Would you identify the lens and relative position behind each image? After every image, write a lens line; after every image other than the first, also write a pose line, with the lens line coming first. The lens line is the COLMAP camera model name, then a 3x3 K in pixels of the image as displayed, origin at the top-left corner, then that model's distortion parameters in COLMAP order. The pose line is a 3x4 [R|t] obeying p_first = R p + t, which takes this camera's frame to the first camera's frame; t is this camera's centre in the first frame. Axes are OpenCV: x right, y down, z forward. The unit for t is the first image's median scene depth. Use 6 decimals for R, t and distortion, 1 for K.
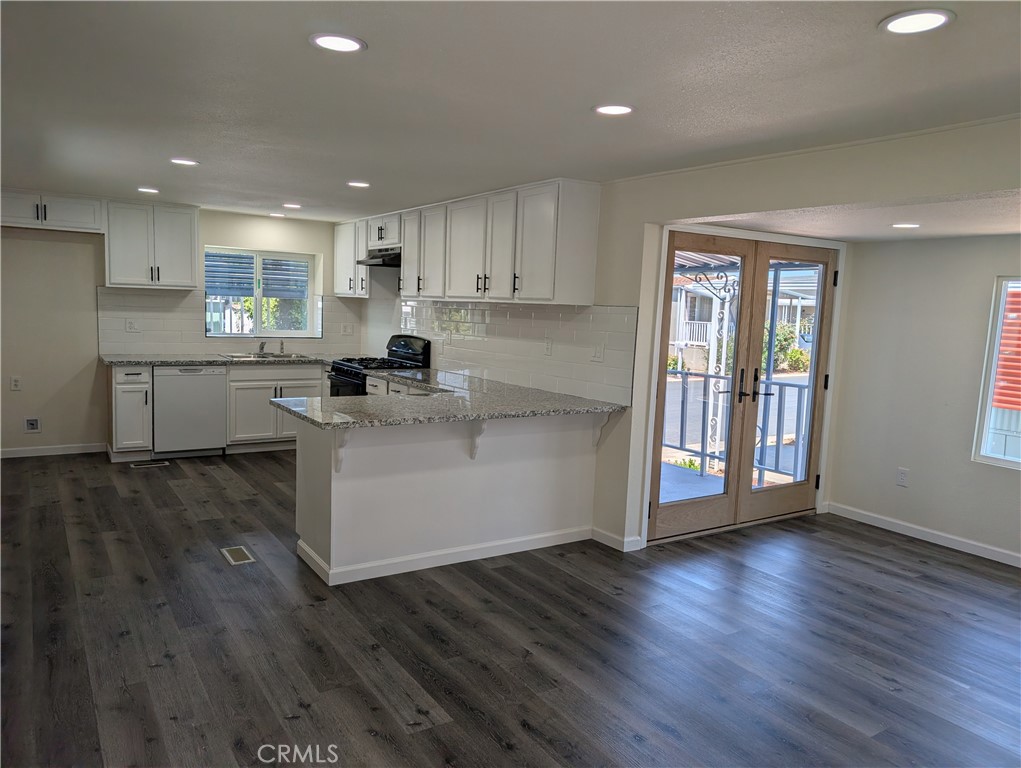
lens RADIAL K [[737.3, 0, 510.5], [0, 737.3, 384.0], [0, 0, 1]] dist [0.026486, -0.011852]
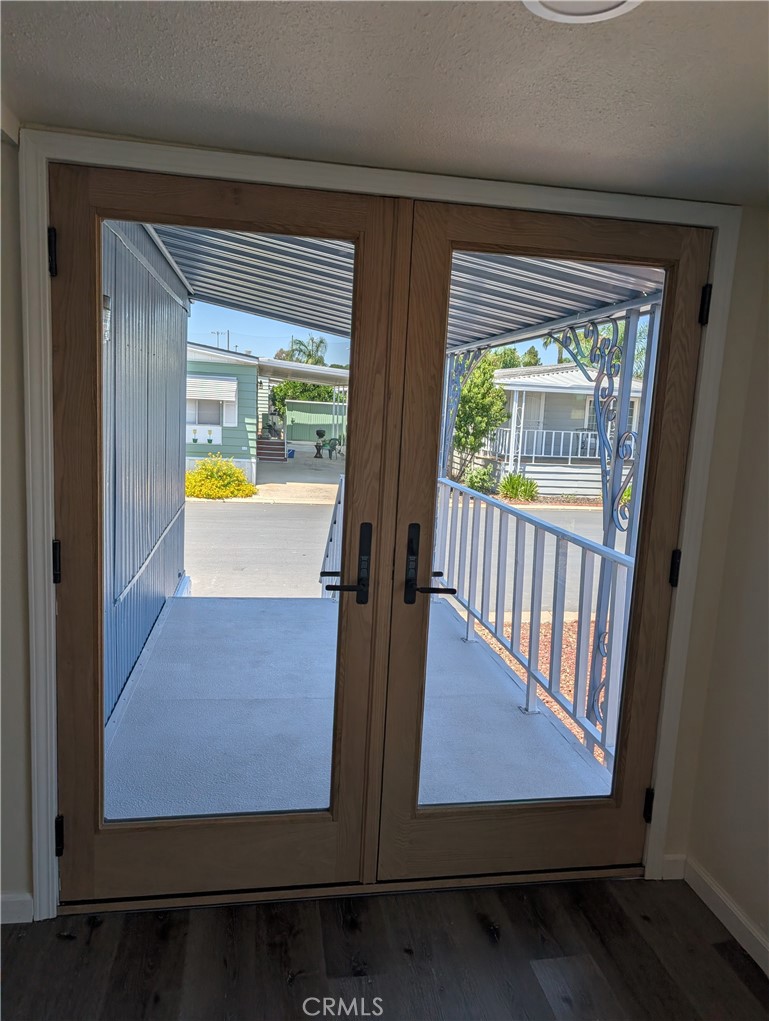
lens RADIAL K [[735.0, 0, 384.5], [0, 735.0, 510.5], [0, 0, 1]] dist [0.038654, -0.031313]
pose [[0.915522, 0.066631, -0.396712, 0.415630], [-0.056921, 0.997722, 0.036215, -0.037037], [0.398221, -0.010574, 0.917229, 0.540253]]
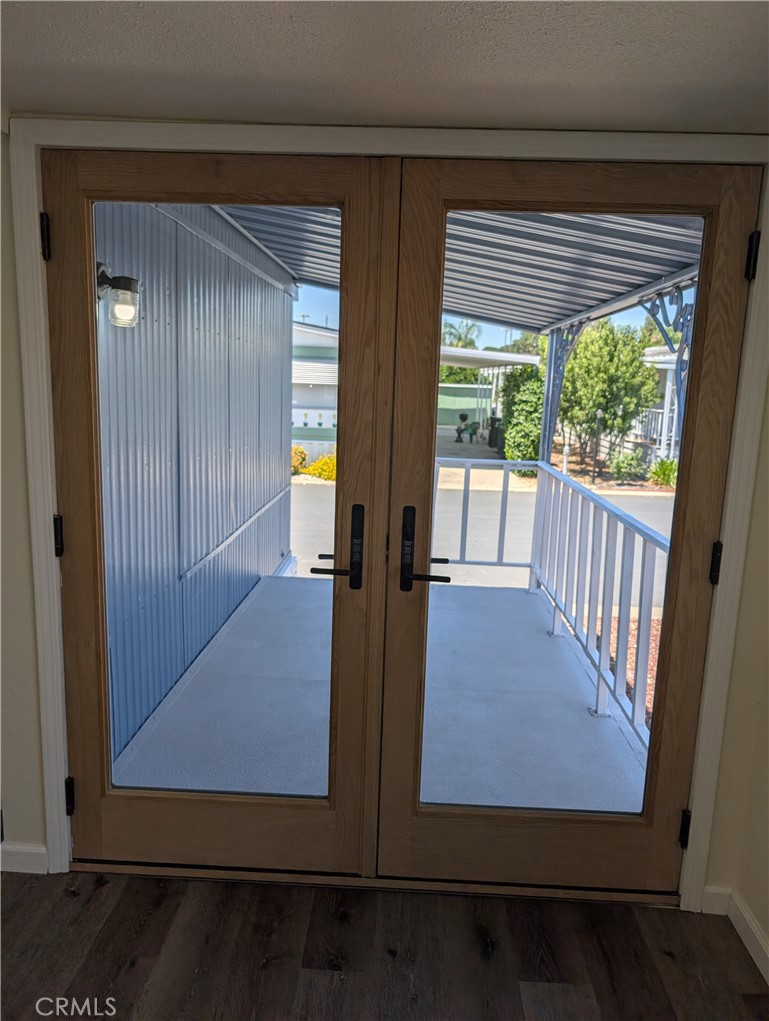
lens RADIAL K [[740.8, 0, 384.5], [0, 740.8, 510.5], [0, 0, 1]] dist [0.016136, -0.005030]
pose [[0.811075, 0.091678, -0.577713, 0.473287], [-0.063399, 0.995601, 0.068985, -0.039241], [0.581496, -0.019326, 0.813320, 0.591055]]
